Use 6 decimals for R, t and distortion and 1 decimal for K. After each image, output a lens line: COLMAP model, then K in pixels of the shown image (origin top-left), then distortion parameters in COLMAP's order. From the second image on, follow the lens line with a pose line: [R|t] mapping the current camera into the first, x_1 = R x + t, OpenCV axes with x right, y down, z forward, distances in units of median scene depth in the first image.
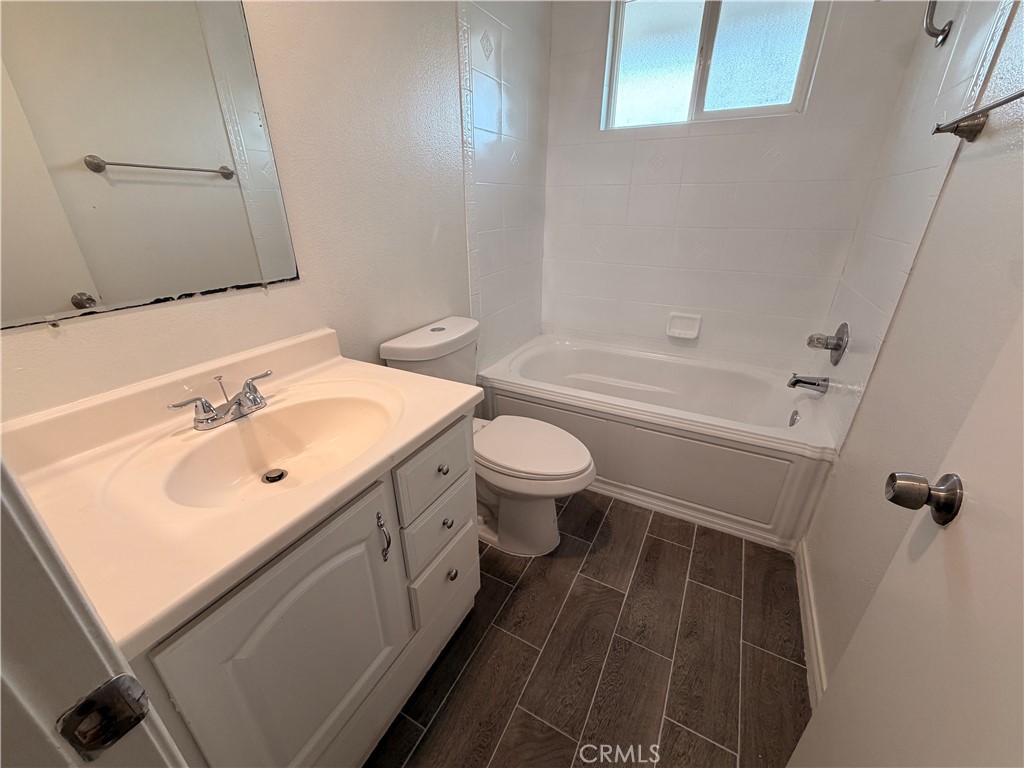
lens RADIAL K [[407.0, 0, 512.0], [0, 407.0, 384.0], [0, 0, 1]] dist [0.003146, 0.000178]
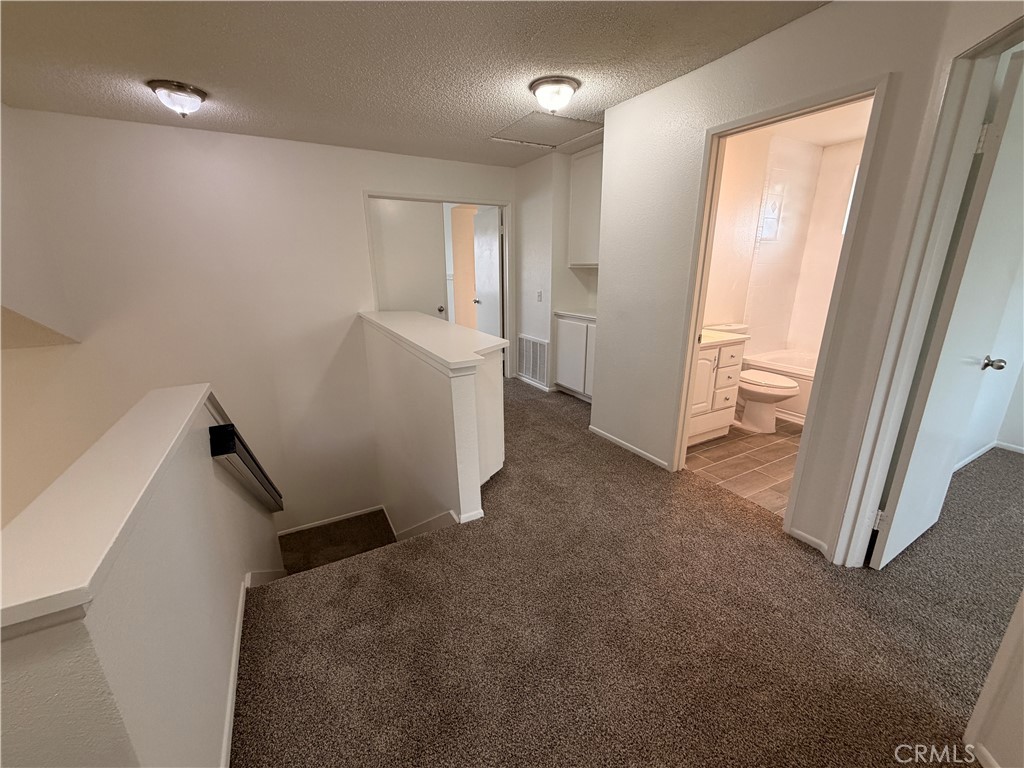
lens RADIAL K [[407.0, 0, 512.0], [0, 407.0, 384.0], [0, 0, 1]] dist [0.003146, 0.000178]
pose [[0.838798, 0.146344, -0.524405, 0.049413], [-0.216049, 0.973583, -0.073882, 0.608651], [0.499740, 0.175269, 0.848257, -1.487468]]
